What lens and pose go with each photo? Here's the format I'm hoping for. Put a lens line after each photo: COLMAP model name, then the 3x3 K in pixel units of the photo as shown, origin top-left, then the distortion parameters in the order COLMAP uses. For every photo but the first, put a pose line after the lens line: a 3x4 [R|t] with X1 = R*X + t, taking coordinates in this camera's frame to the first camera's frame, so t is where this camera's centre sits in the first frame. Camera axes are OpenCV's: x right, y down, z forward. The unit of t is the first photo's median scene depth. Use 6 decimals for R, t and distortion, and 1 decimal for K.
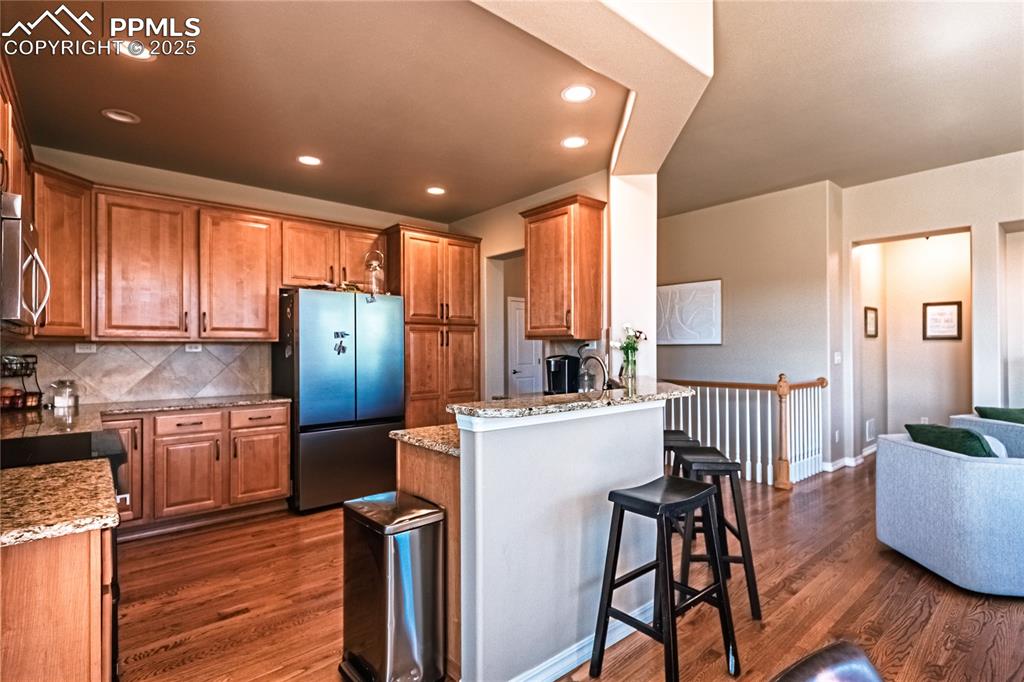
lens RADIAL K [[492.7, 0, 515.2], [0, 492.7, 351.7], [0, 0, 1]] dist [-0.000355, 0.000840]
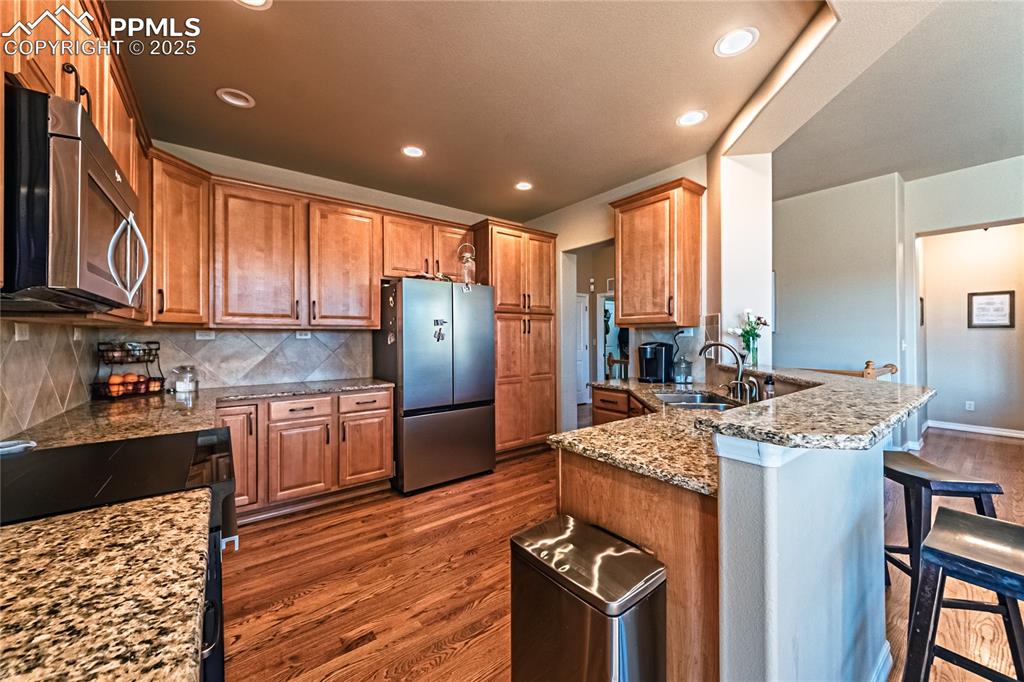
lens RADIAL K [[379.9, 0, 512.0], [0, 379.9, 341.0], [0, 0, 1]] dist [-0.000815, -0.000277]
pose [[0.998253, 0.001140, -0.059078, -0.164187], [-0.000822, 0.999985, 0.005411, 0.000507], [0.059083, -0.005353, 0.998239, 0.220415]]
